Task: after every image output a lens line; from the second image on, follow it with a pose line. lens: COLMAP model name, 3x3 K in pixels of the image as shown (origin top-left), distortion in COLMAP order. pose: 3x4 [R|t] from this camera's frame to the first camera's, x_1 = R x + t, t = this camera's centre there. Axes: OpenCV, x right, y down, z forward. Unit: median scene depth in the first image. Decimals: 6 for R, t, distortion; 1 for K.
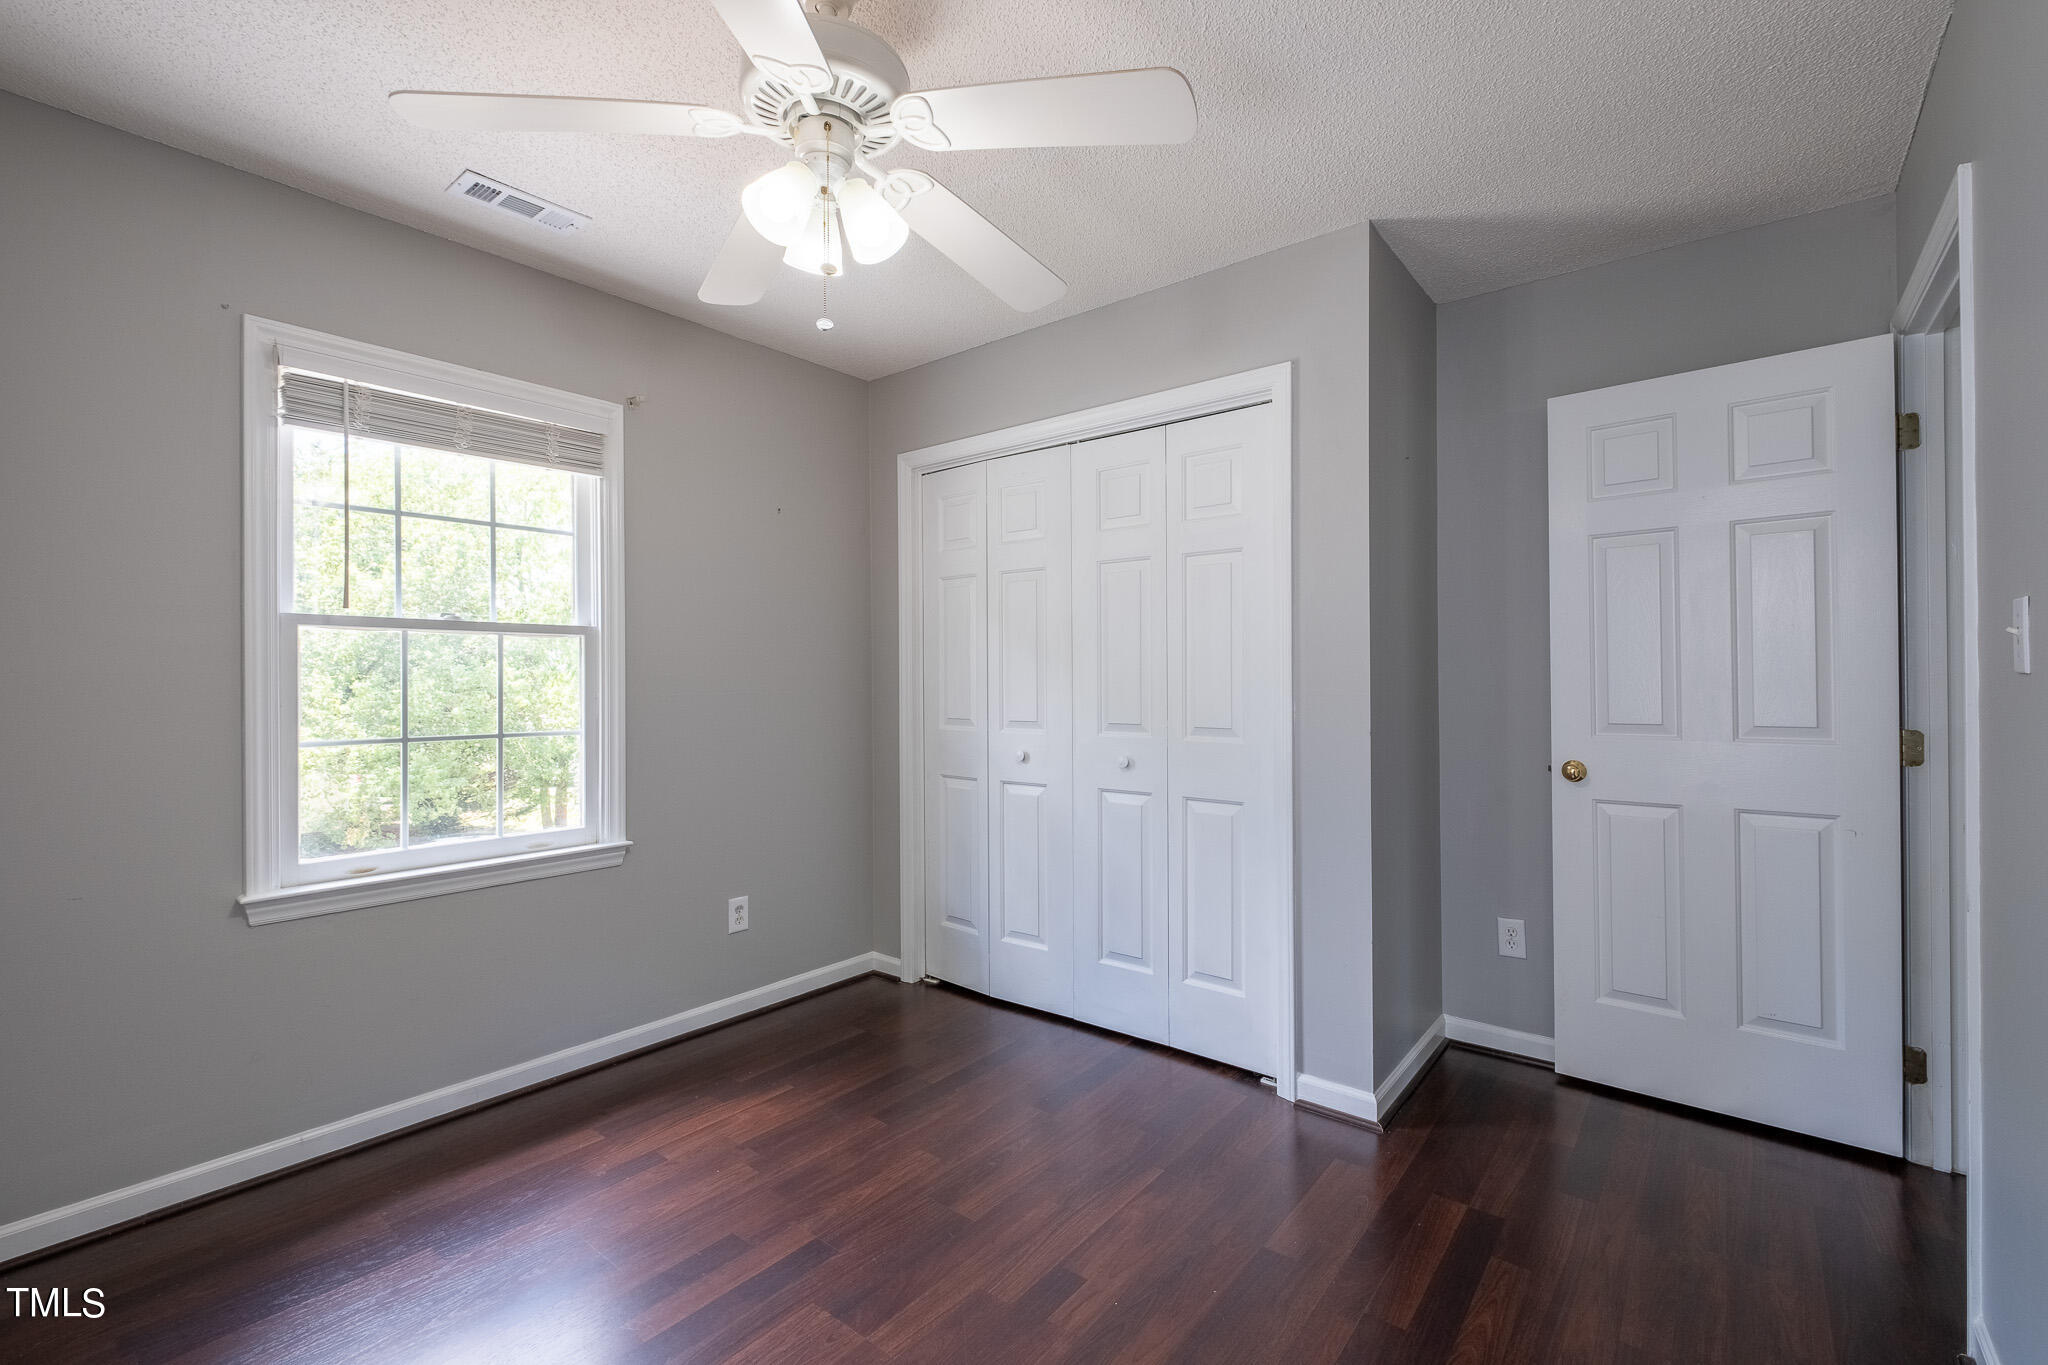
lens RADIAL K [[885.2, 0, 1037.5], [0, 885.2, 675.6], [0, 0, 1]] dist [-0.001234, -0.001218]
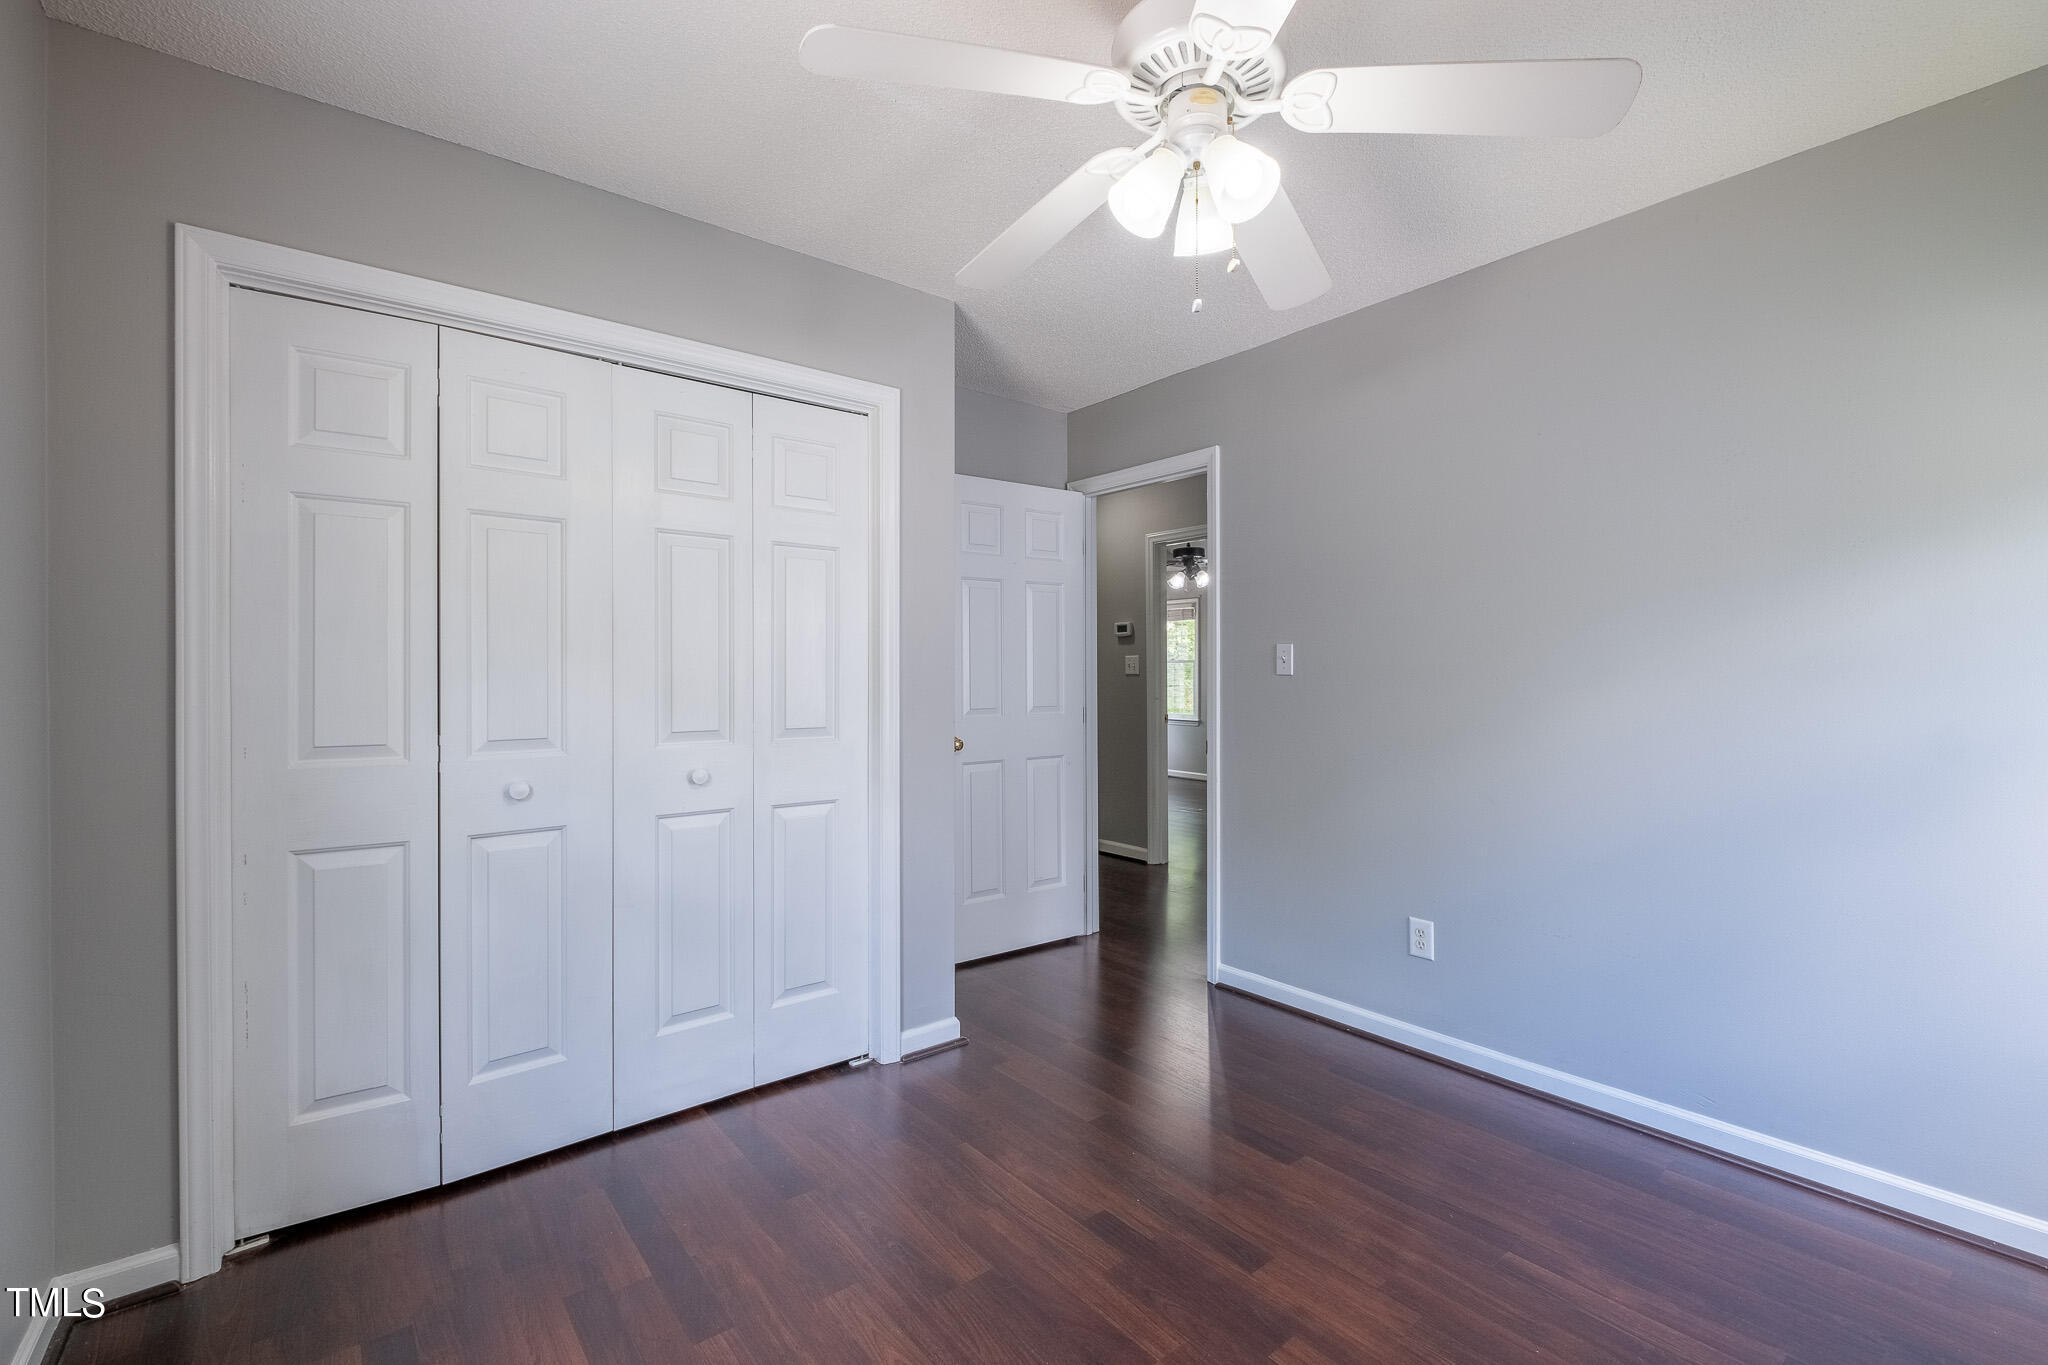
lens RADIAL K [[885.2, 0, 1037.5], [0, 885.2, 675.6], [0, 0, 1]] dist [-0.001234, -0.001218]
pose [[0.215053, 0.005177, 0.976589, -0.753088], [-0.000762, 0.999987, -0.005133, 0.007653], [-0.976602, 0.000360, 0.215054, 0.597252]]
